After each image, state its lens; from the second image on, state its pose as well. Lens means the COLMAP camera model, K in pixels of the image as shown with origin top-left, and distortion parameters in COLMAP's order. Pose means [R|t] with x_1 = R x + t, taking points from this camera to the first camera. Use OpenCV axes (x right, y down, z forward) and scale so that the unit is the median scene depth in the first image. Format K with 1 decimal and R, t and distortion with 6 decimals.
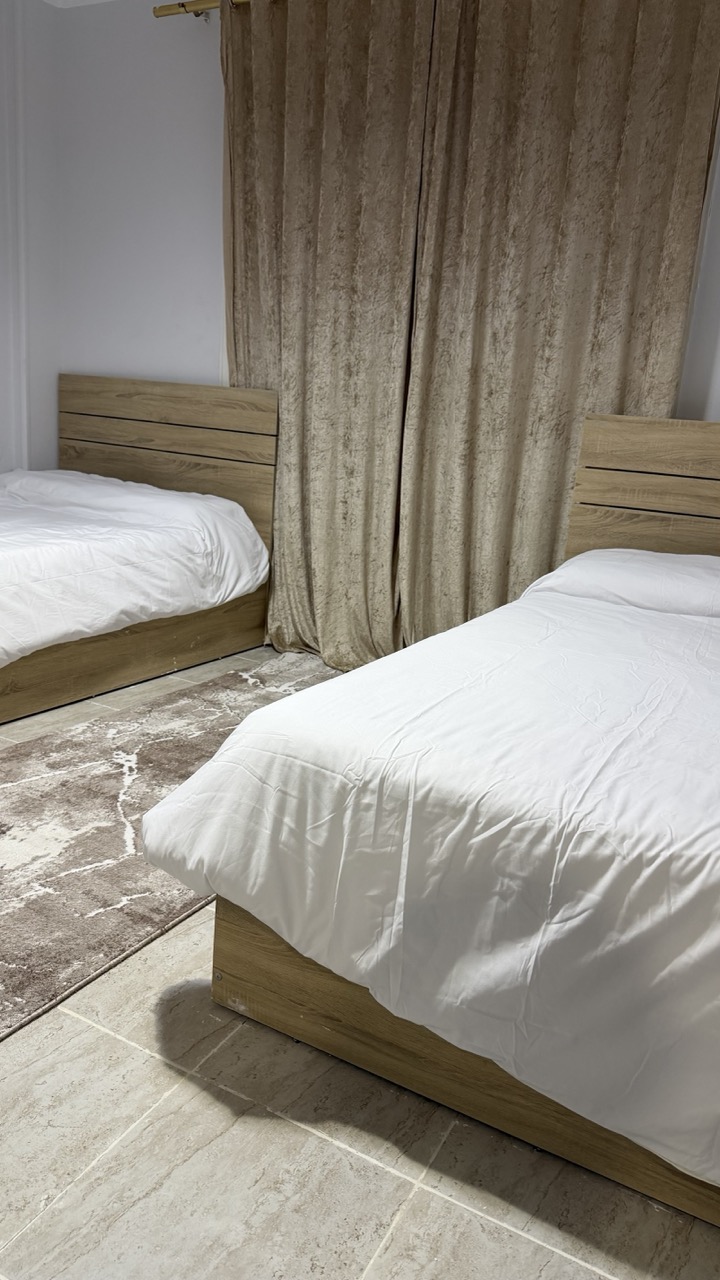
lens RADIAL K [[897.4, 0, 369.9], [0, 897.4, 649.9], [0, 0, 1]] dist [0.066833, -0.088937]
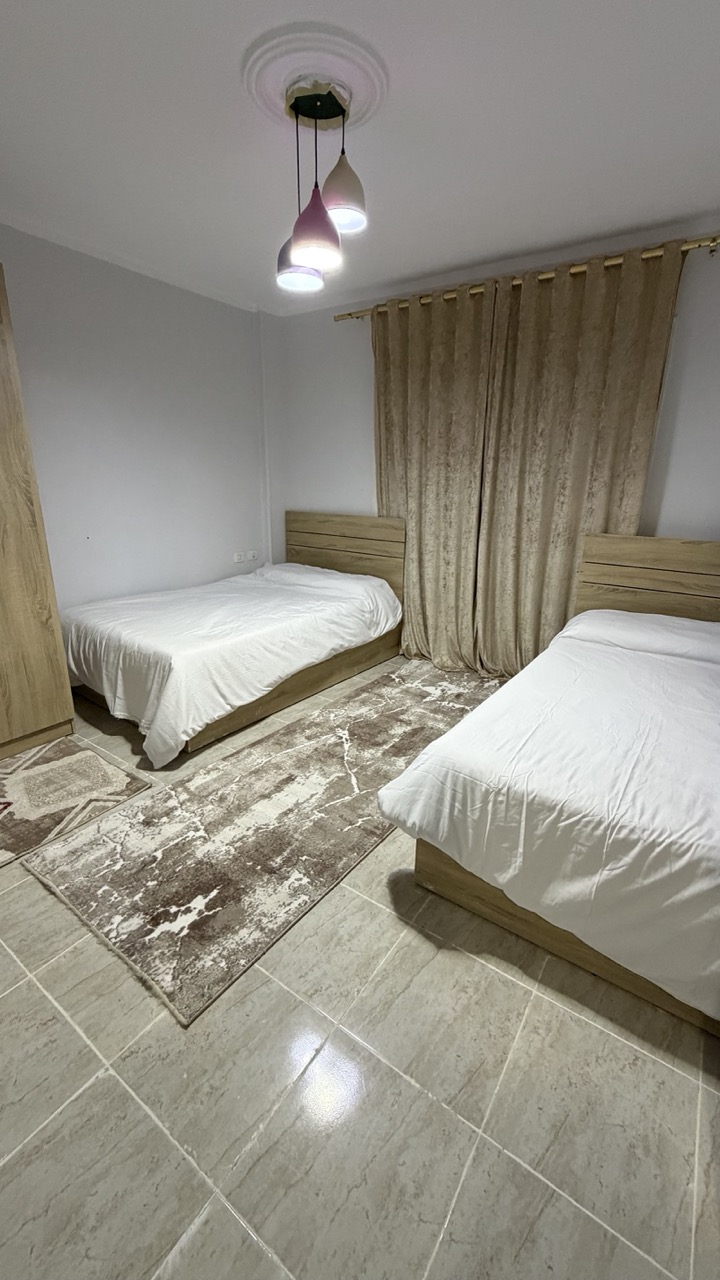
lens RADIAL K [[514.0, 0, 359.6], [0, 514.0, 630.3], [0, 0, 1]] dist [0.002826, -0.002228]
pose [[0.991214, -0.025399, -0.129804, -0.079731], [0.031121, 0.998622, 0.042249, -0.133569], [0.128552, -0.045917, 0.990639, -0.071133]]
